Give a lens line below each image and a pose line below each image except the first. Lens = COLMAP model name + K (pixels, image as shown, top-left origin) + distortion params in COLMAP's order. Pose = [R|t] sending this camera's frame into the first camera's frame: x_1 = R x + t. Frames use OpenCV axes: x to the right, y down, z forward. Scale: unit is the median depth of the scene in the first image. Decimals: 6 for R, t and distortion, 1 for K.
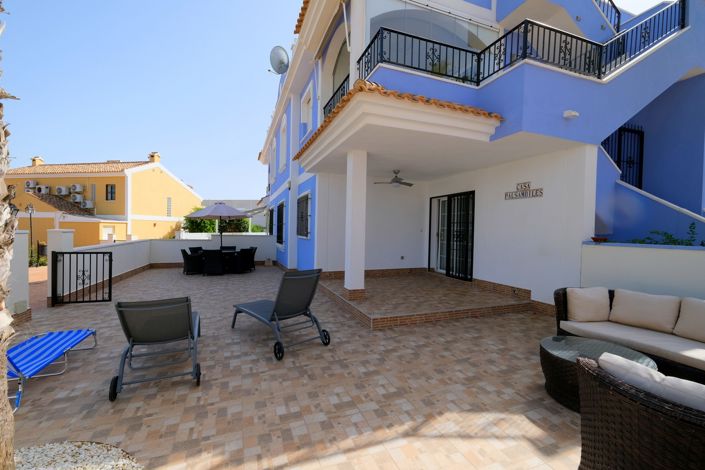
lens RADIAL K [[305.4, 0, 353.1], [0, 305.4, 236.6], [0, 0, 1]] dist [0.000666, 0.000469]
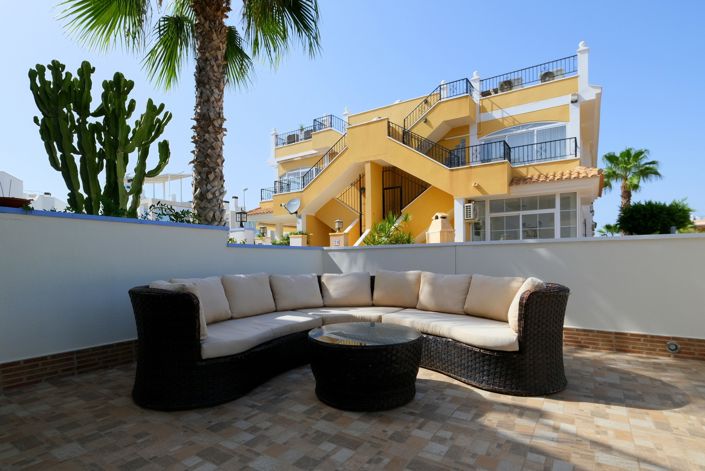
lens RADIAL K [[370.8, 0, 359.3], [0, 370.8, 260.7], [0, 0, 1]] dist [-0.001728, -0.000468]
pose [[-0.594737, -0.017548, 0.803729, 0.014935], [0.014246, 0.999375, 0.032361, 0.128559], [-0.803794, 0.030696, -0.594115, 1.291695]]
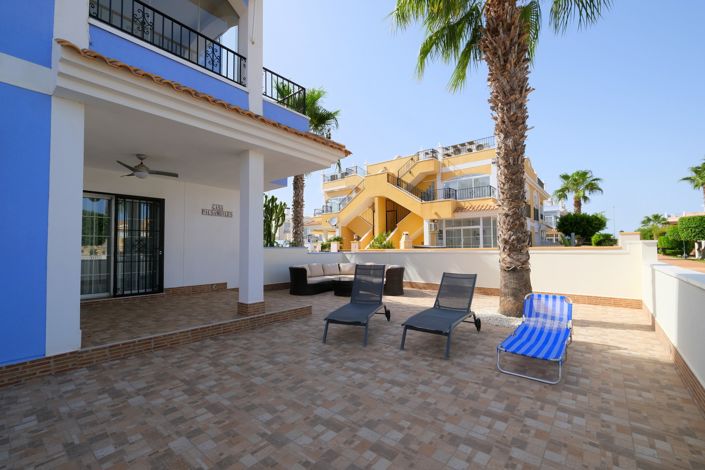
lens RADIAL K [[305.4, 0, 351.4], [0, 305.4, 238.4], [0, 0, 1]] dist [0.000666, 0.000469]
pose [[-0.487228, 0.013391, 0.873172, -1.593255], [0.017304, 0.999834, -0.005678, -0.017374], [-0.873103, 0.012343, -0.487379, 2.013172]]
